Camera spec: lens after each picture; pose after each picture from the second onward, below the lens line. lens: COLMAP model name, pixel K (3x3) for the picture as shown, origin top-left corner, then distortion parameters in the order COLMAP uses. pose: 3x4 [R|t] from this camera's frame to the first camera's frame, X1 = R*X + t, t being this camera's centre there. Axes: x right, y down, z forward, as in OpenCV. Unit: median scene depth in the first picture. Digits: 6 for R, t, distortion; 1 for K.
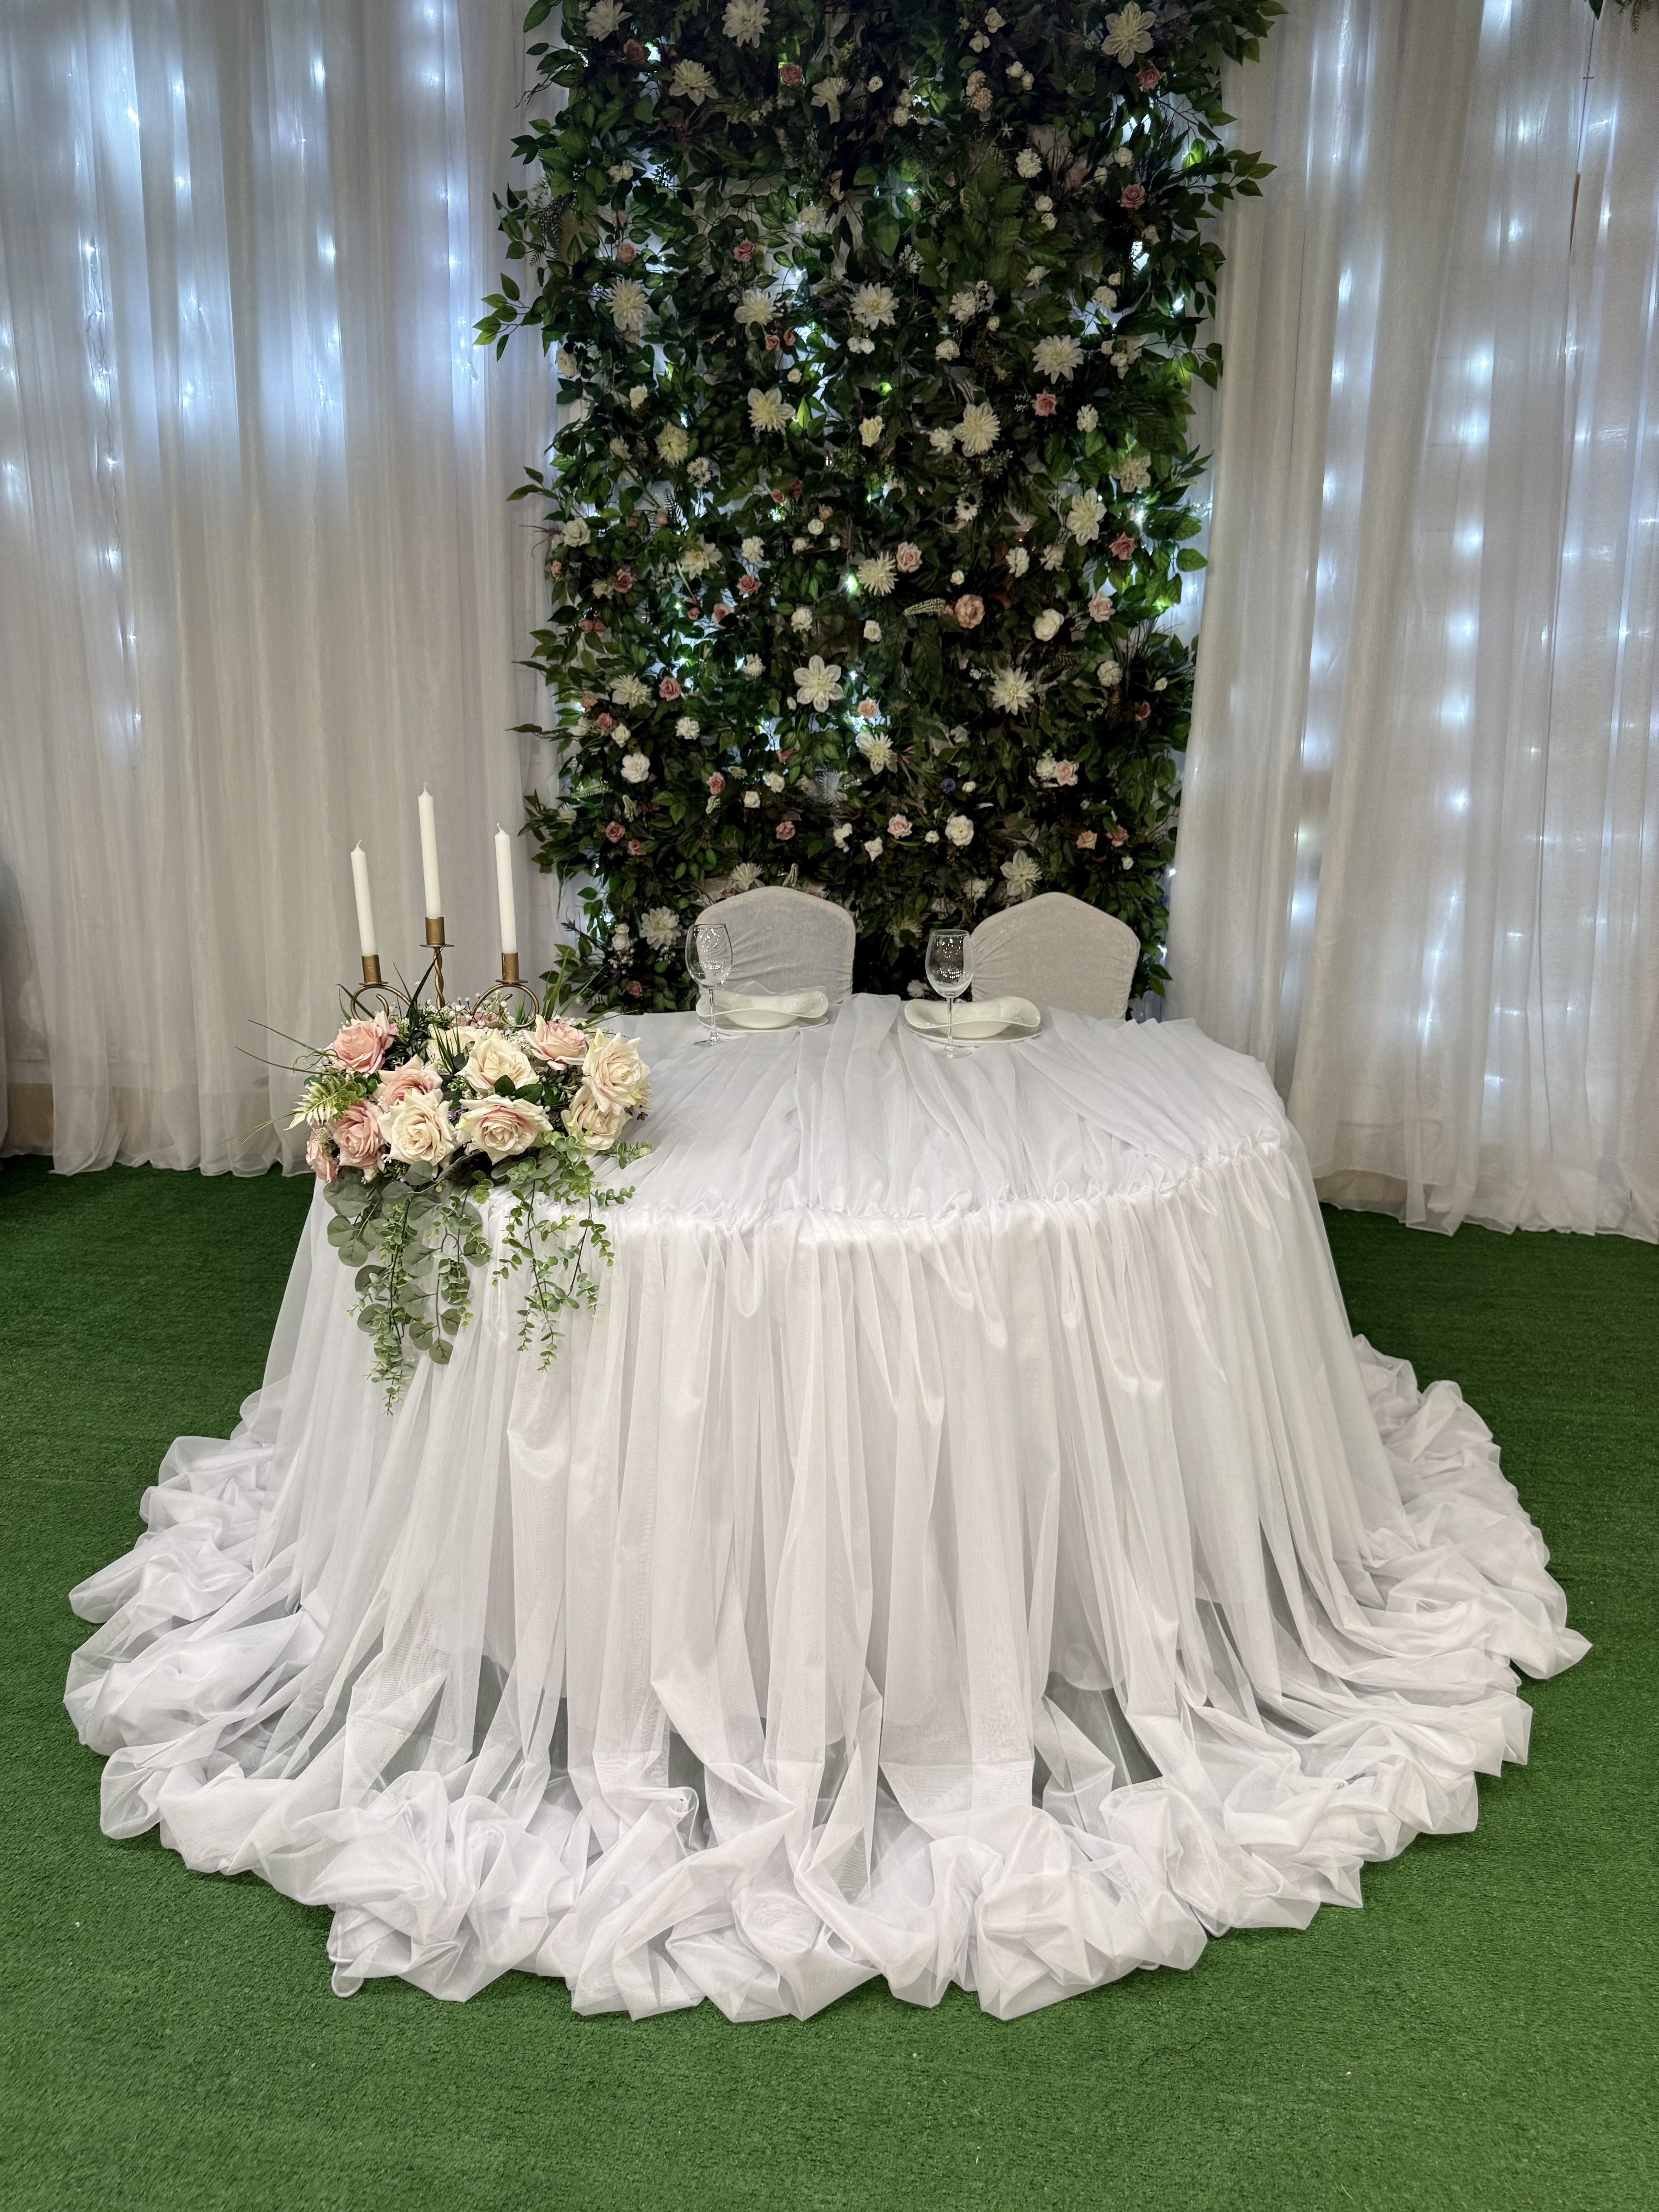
lens RADIAL K [[1633.0, 0, 829.5], [0, 1633.0, 1106.0], [0, 0, 1]] dist [0.008848, -0.007467]
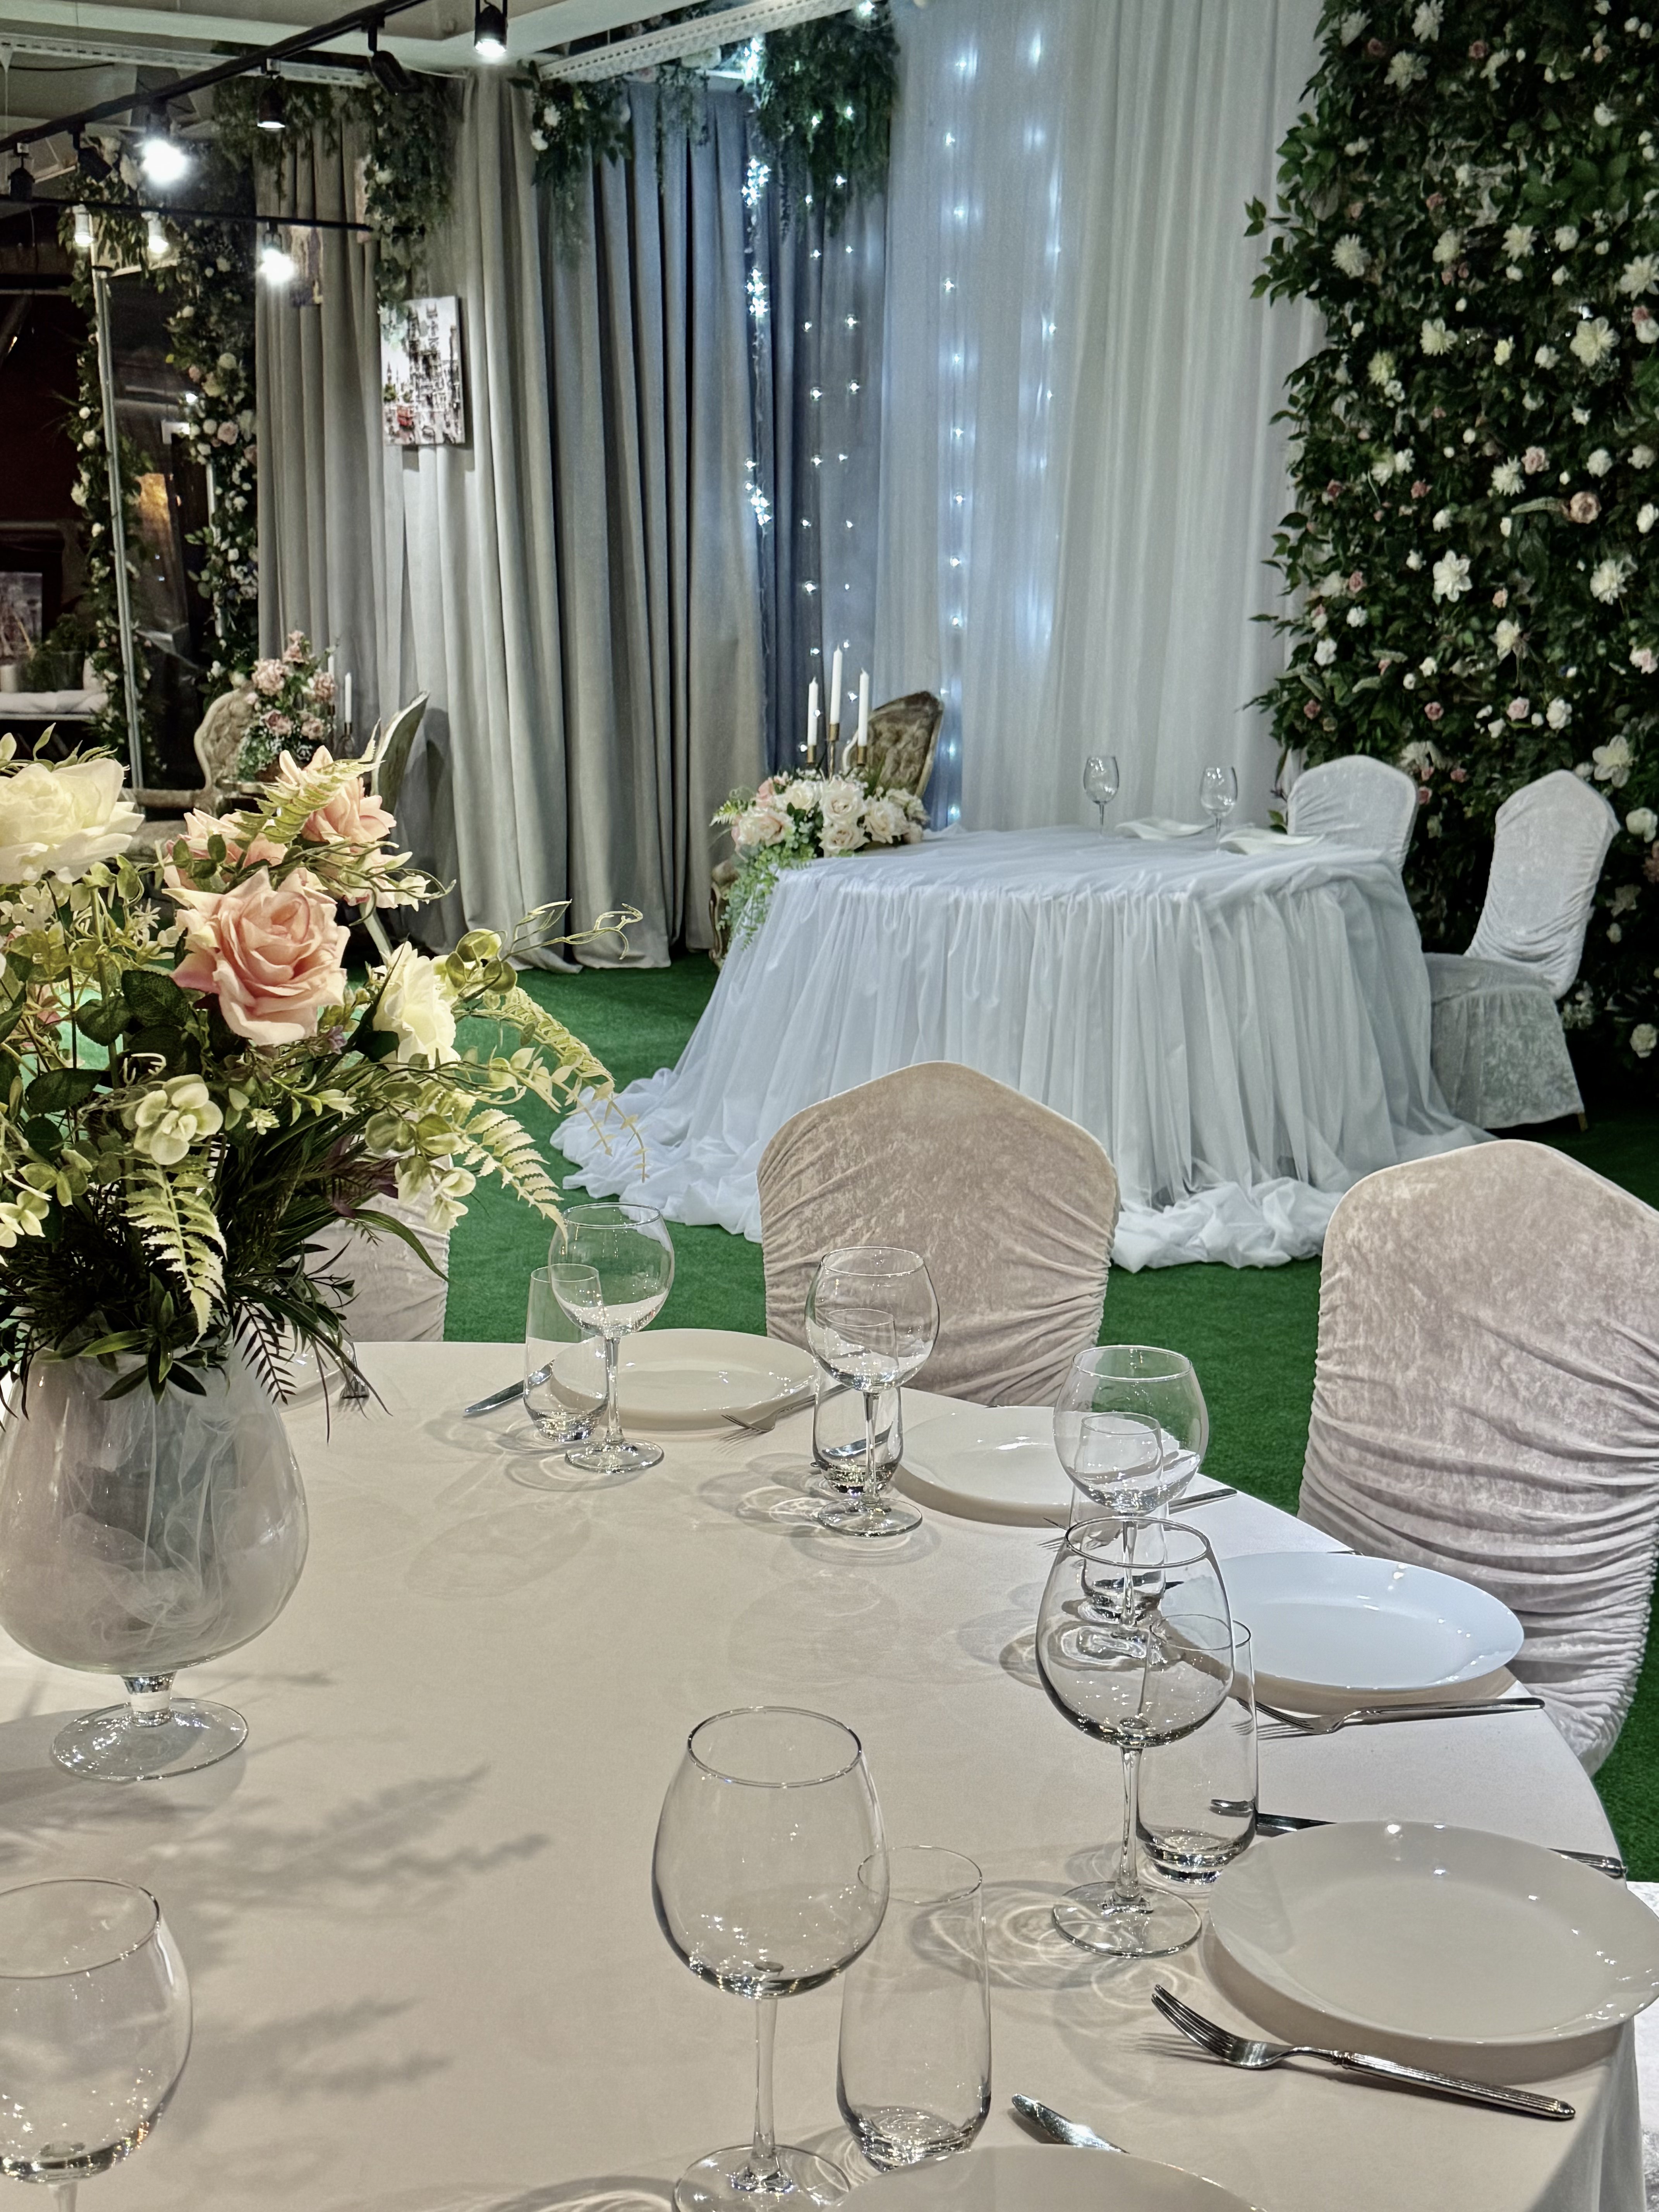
lens RADIAL K [[2735.4, 0, 829.5], [0, 2735.4, 1106.0], [0, 0, 1]] dist [0.181477, -0.481008]
pose [[0.673427, 0.134907, -0.726840, 1.114464], [-0.177094, 0.984019, 0.018562, 0.132098], [0.717728, 0.116219, 0.686556, -0.540428]]
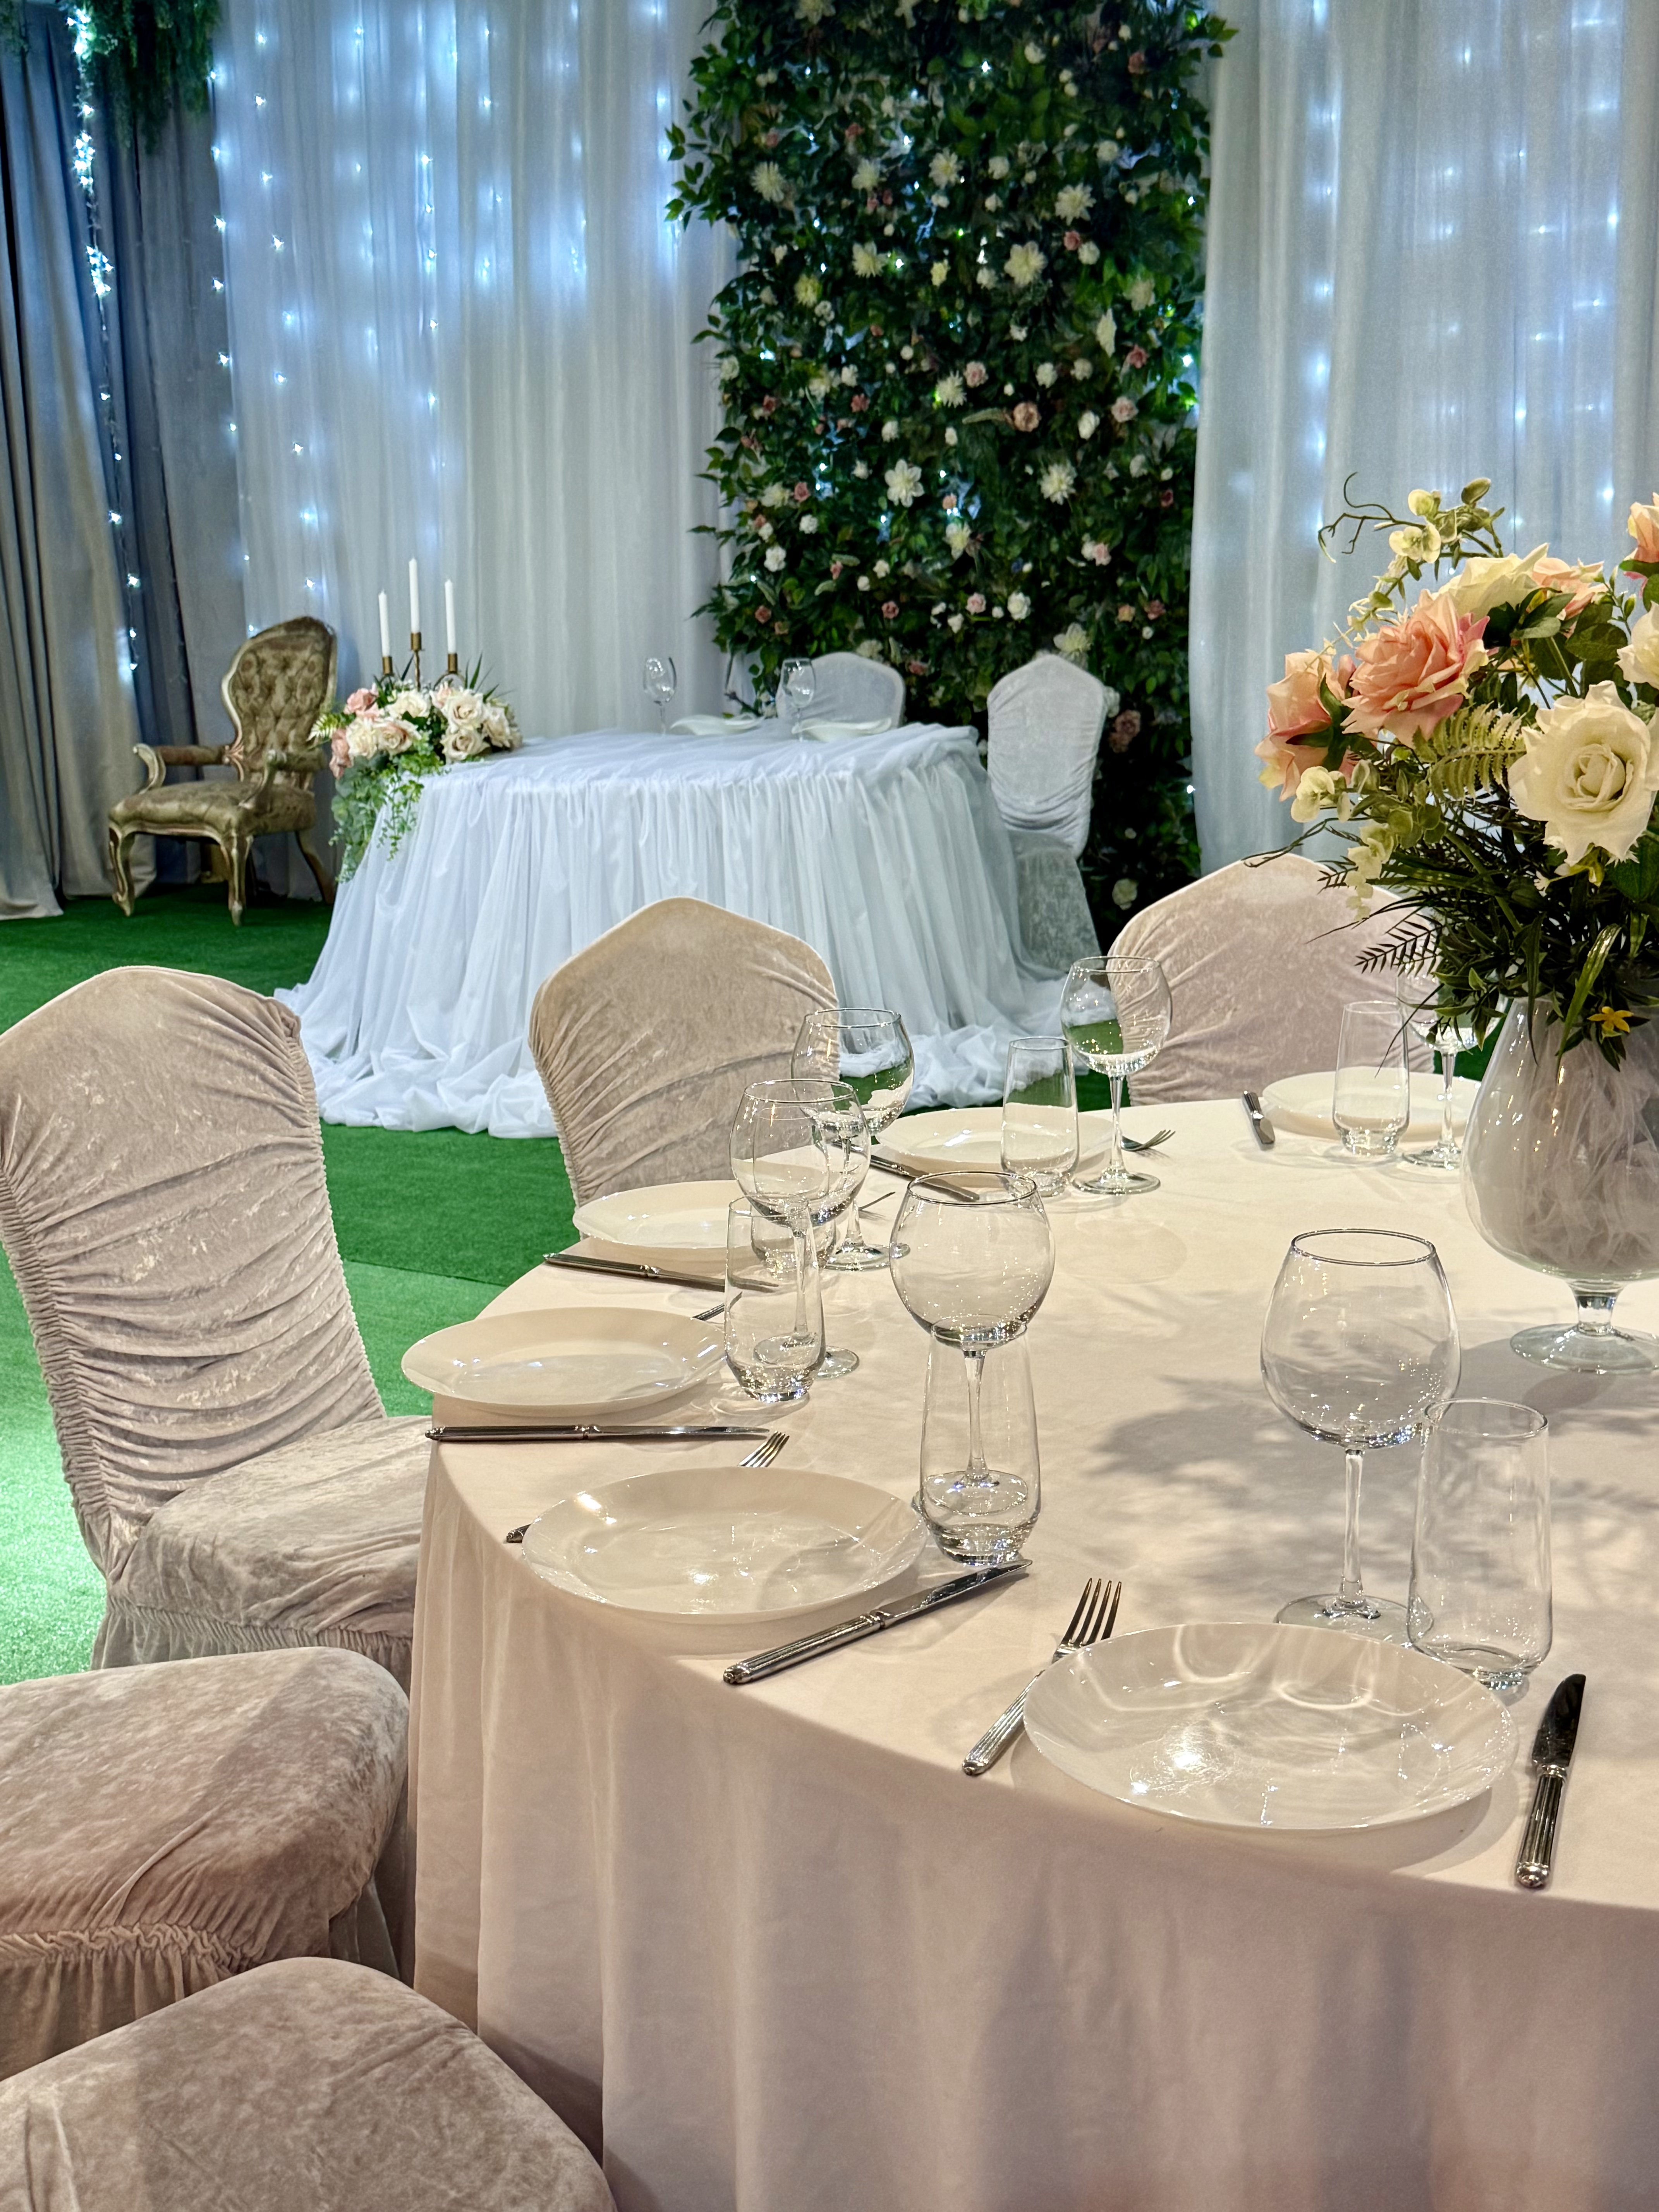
lens RADIAL K [[2735.4, 0, 829.5], [0, 2735.4, 1106.0], [0, 0, 1]] dist [0.181477, -0.481008]
pose [[0.901927, 0.061434, -0.427496, 0.832810], [-0.075018, 0.997069, -0.014989, 0.228942], [0.425322, 0.045589, 0.903893, -0.822732]]
